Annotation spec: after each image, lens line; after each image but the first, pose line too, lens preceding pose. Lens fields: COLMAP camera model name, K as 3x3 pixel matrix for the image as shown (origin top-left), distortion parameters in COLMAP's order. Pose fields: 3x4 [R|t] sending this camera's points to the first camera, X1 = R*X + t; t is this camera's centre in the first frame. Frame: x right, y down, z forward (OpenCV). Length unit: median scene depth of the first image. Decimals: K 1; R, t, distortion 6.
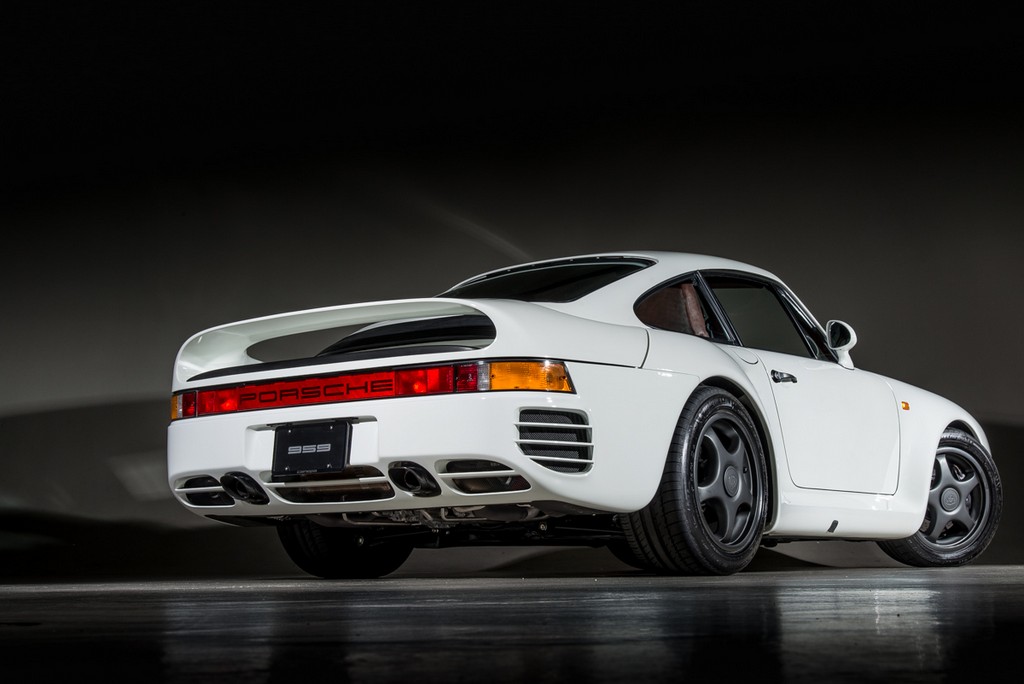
lens RADIAL K [[1601.8, 0, 512.0], [0, 1601.8, 342.0], [0, 0, 1]] dist [0.016357, -0.014725]
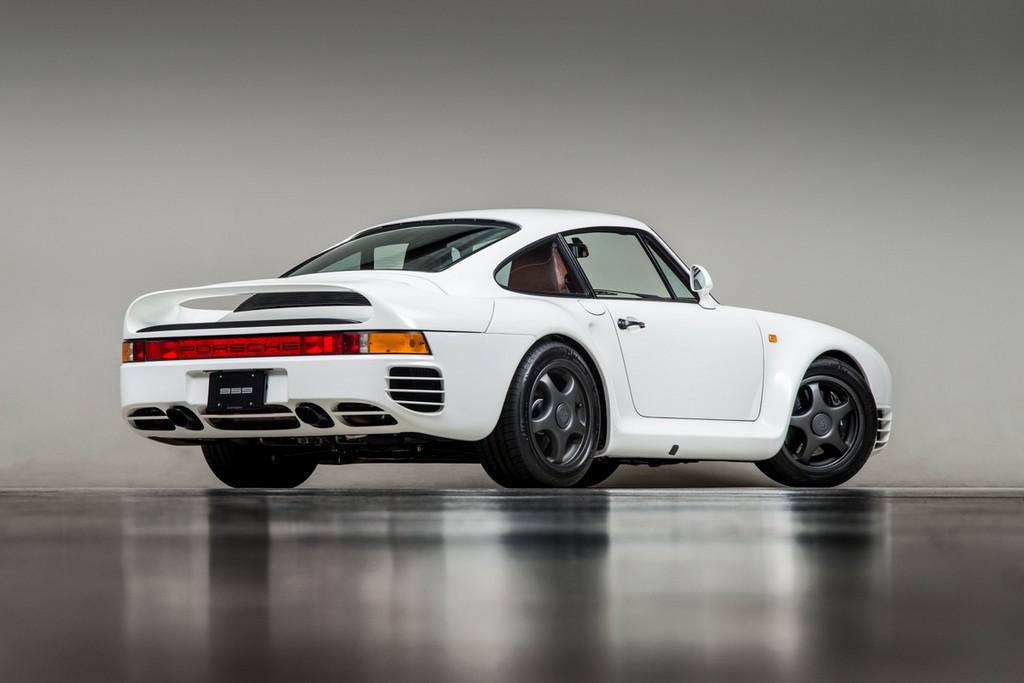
lens RADIAL K [[4194.0, 0, 512.0], [0, 4194.0, 341.5], [0, 0, 1]] dist [-0.048540, 0.893983]
pose [[0.999669, 0.009750, -0.023792, 0.183779], [-0.007300, 0.994864, 0.100958, -0.324824], [0.024654, -0.100750, 0.994606, -2.436905]]
